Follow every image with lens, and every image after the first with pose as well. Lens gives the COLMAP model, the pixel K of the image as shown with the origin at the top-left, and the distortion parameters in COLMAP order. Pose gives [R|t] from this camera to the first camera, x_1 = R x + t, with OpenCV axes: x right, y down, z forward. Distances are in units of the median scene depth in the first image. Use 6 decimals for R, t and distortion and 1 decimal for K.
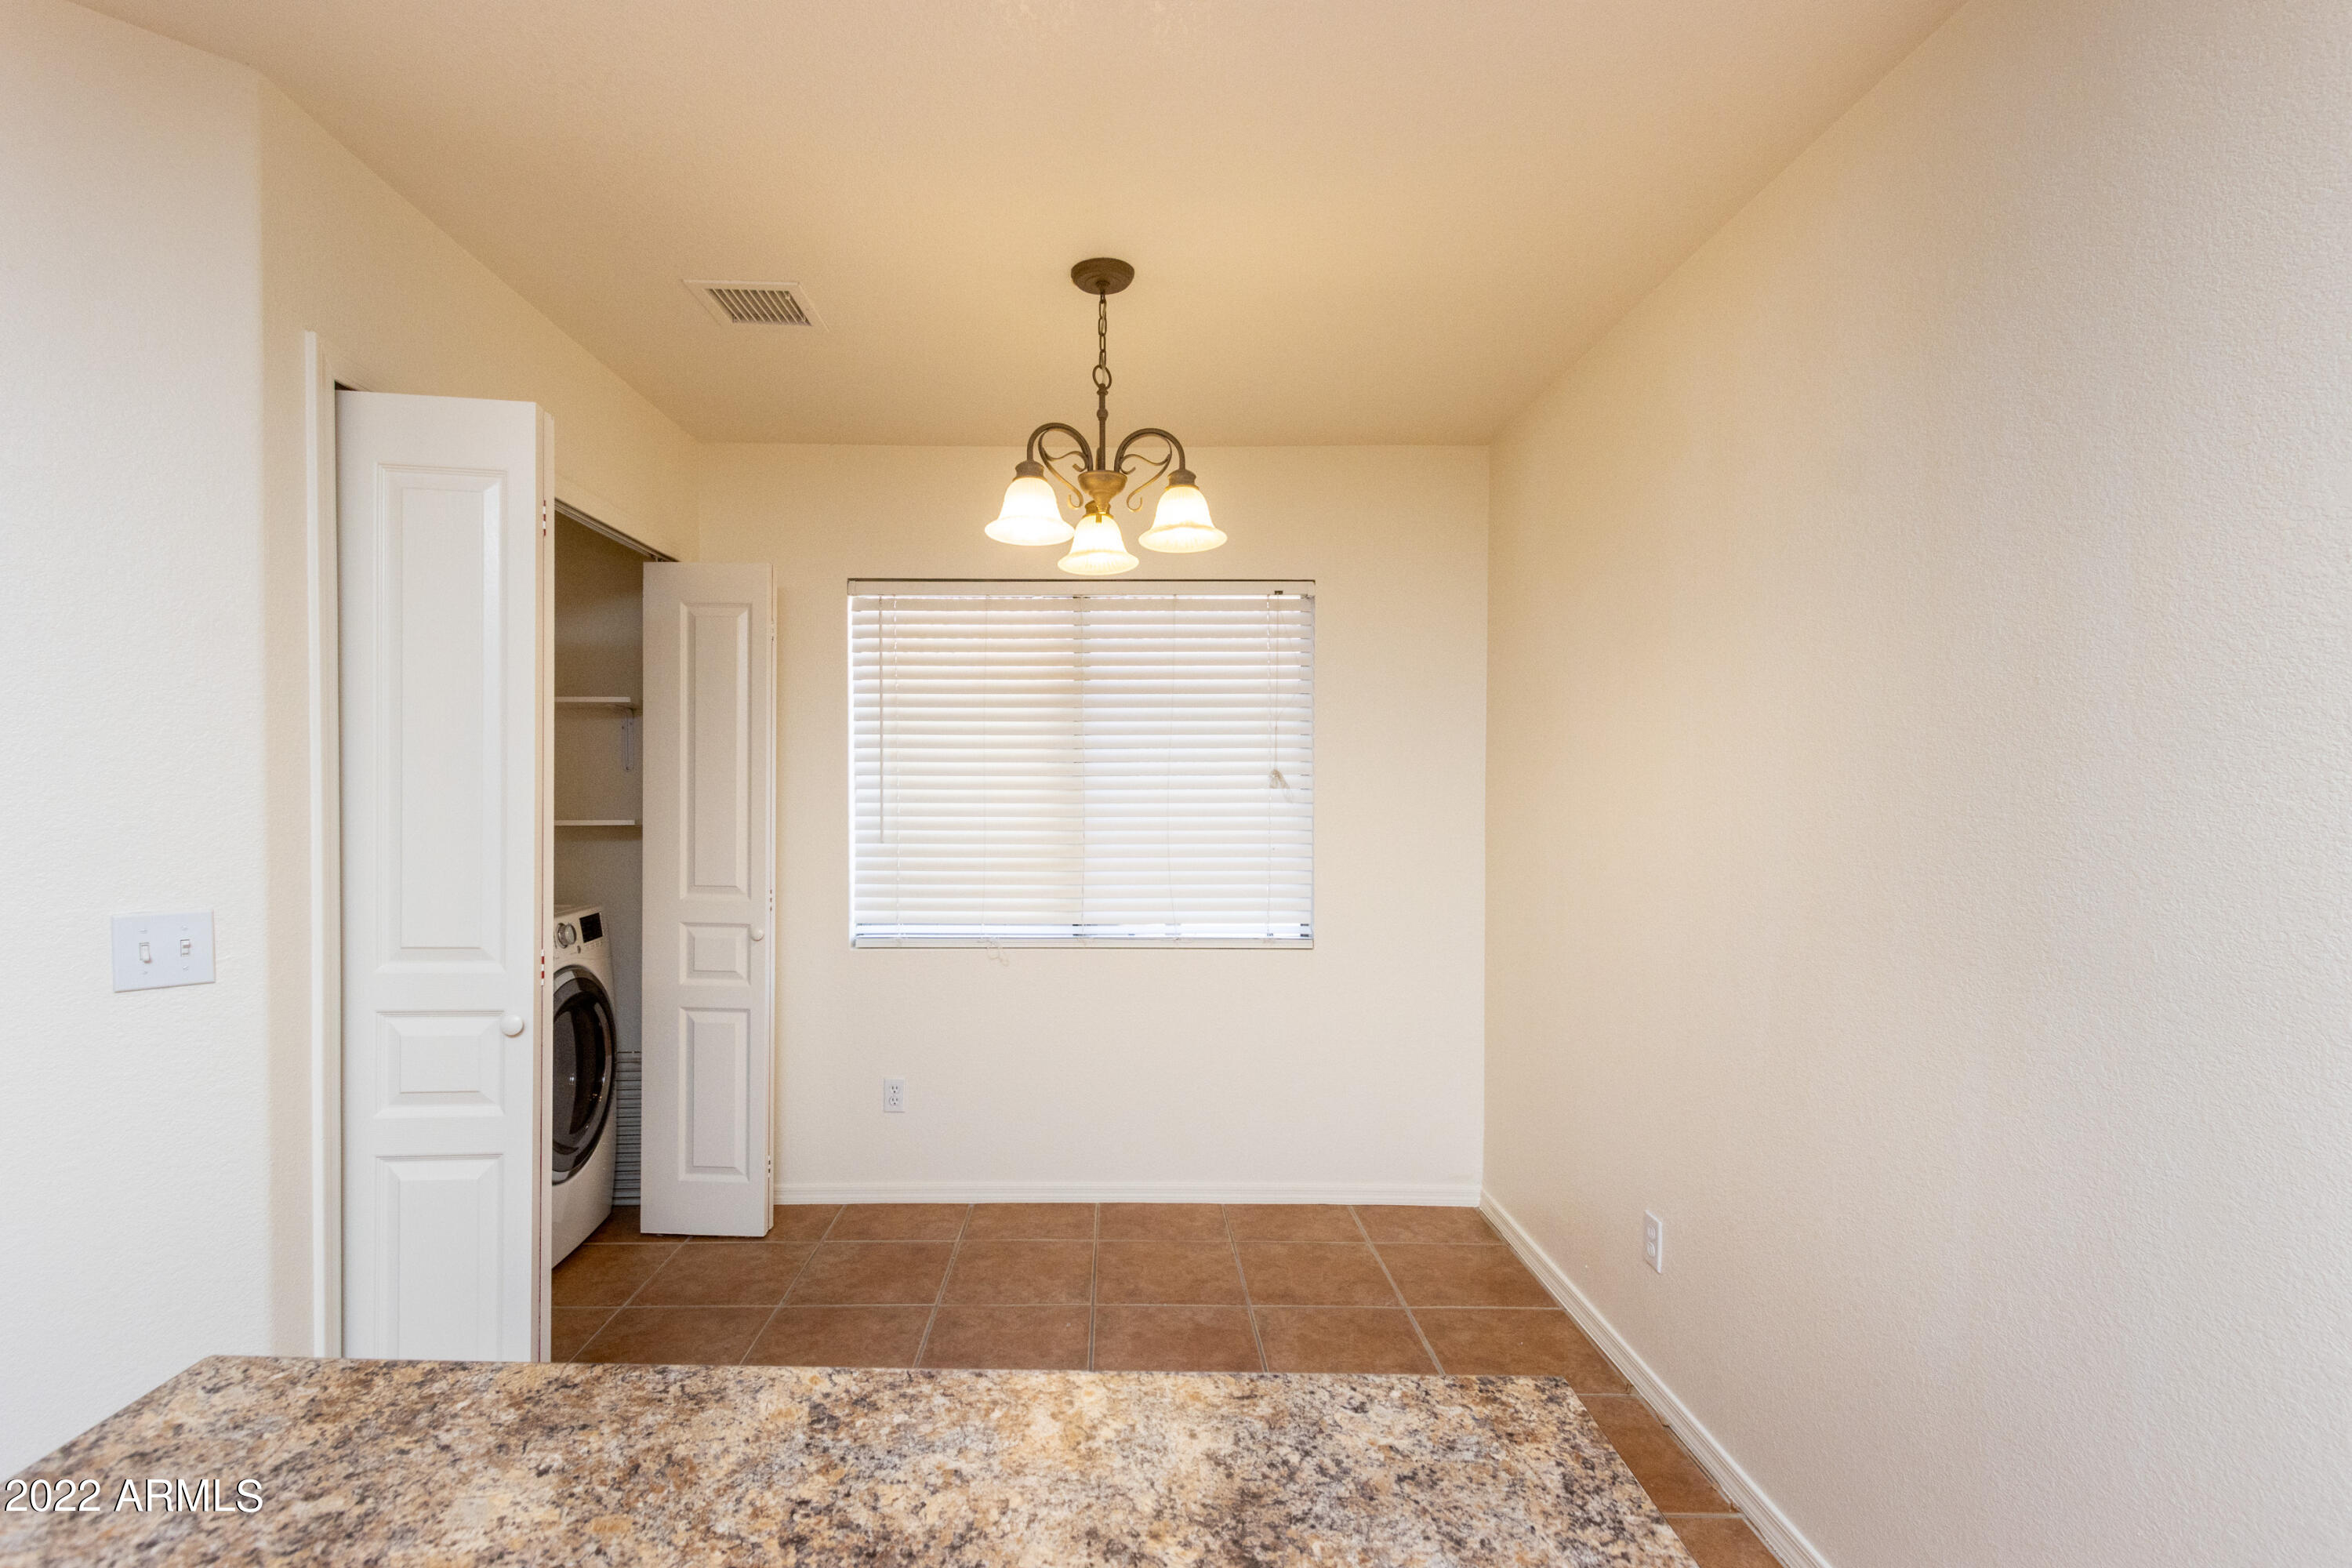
lens RADIAL K [[1082.1, 0, 1100.3], [0, 1082.1, 820.6], [0, 0, 1]] dist [0.001574, 0.000327]
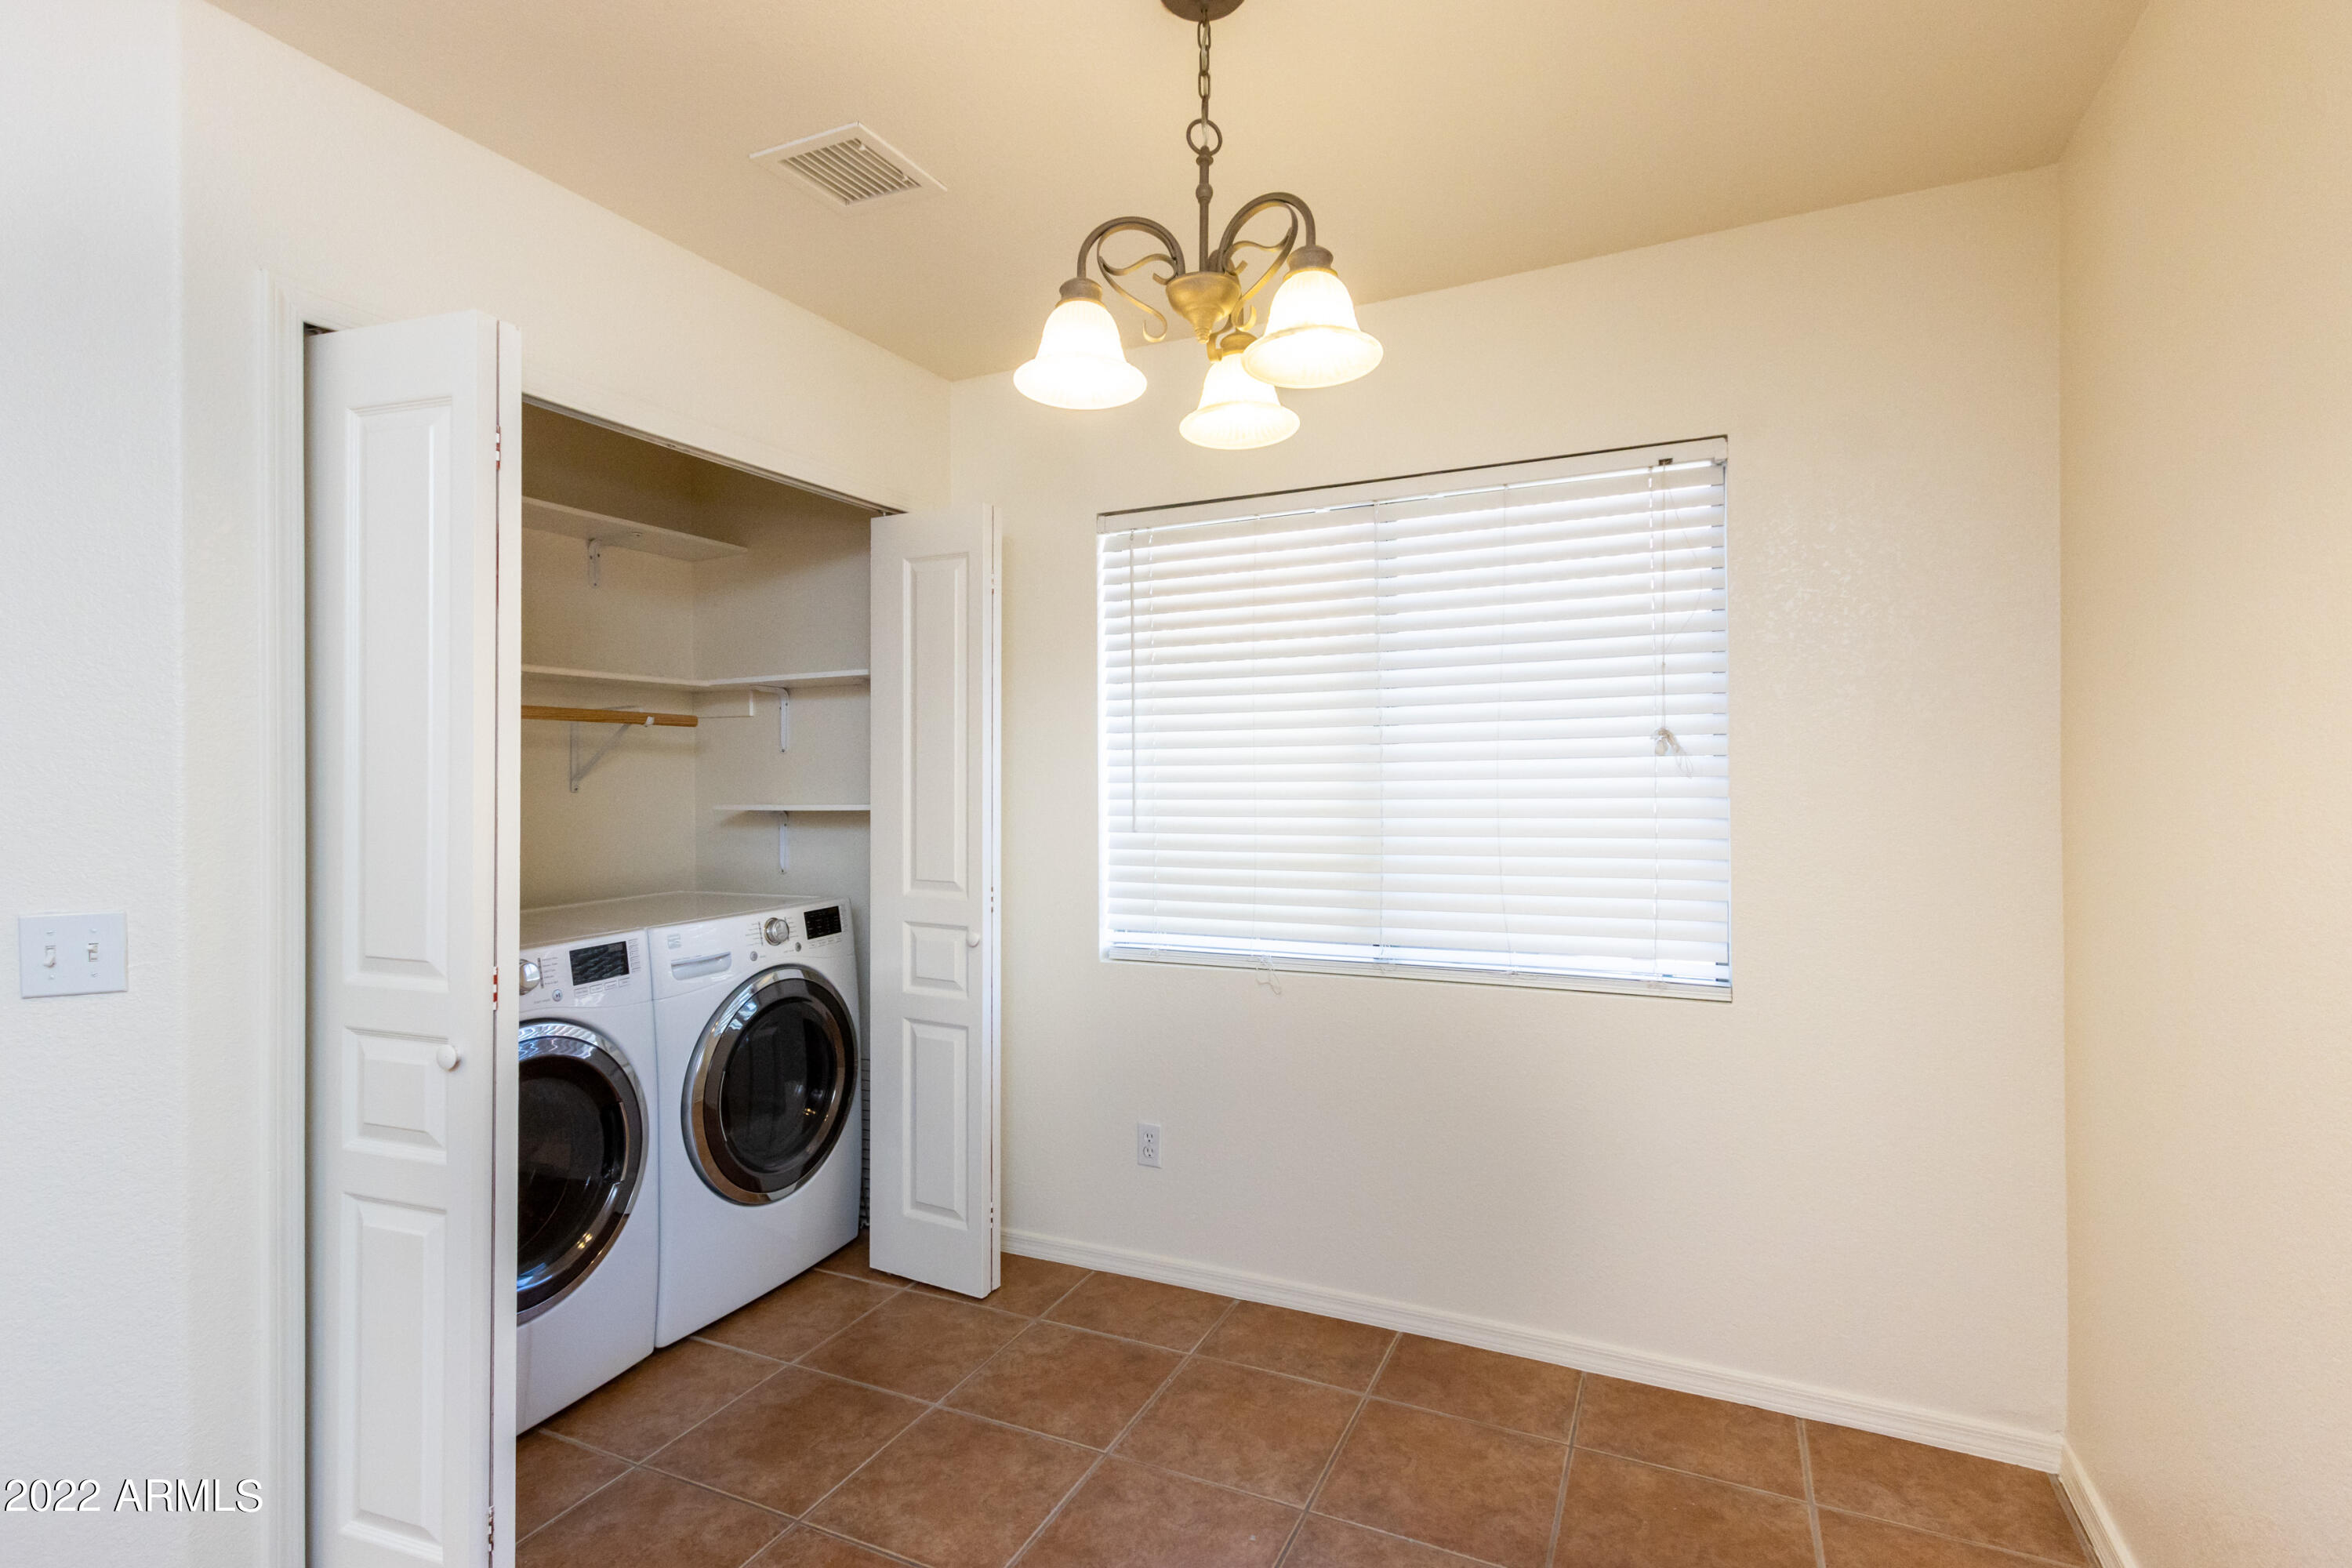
lens RADIAL K [[1110.3, 0, 1152.1], [0, 1110.3, 779.9], [0, 0, 1]] dist [0.001759, 0.000246]
pose [[0.902449, -0.010017, -0.430679, 0.185223], [0.002861, 0.999847, -0.017258, -0.004631], [0.430786, 0.014342, 0.902340, 0.270469]]
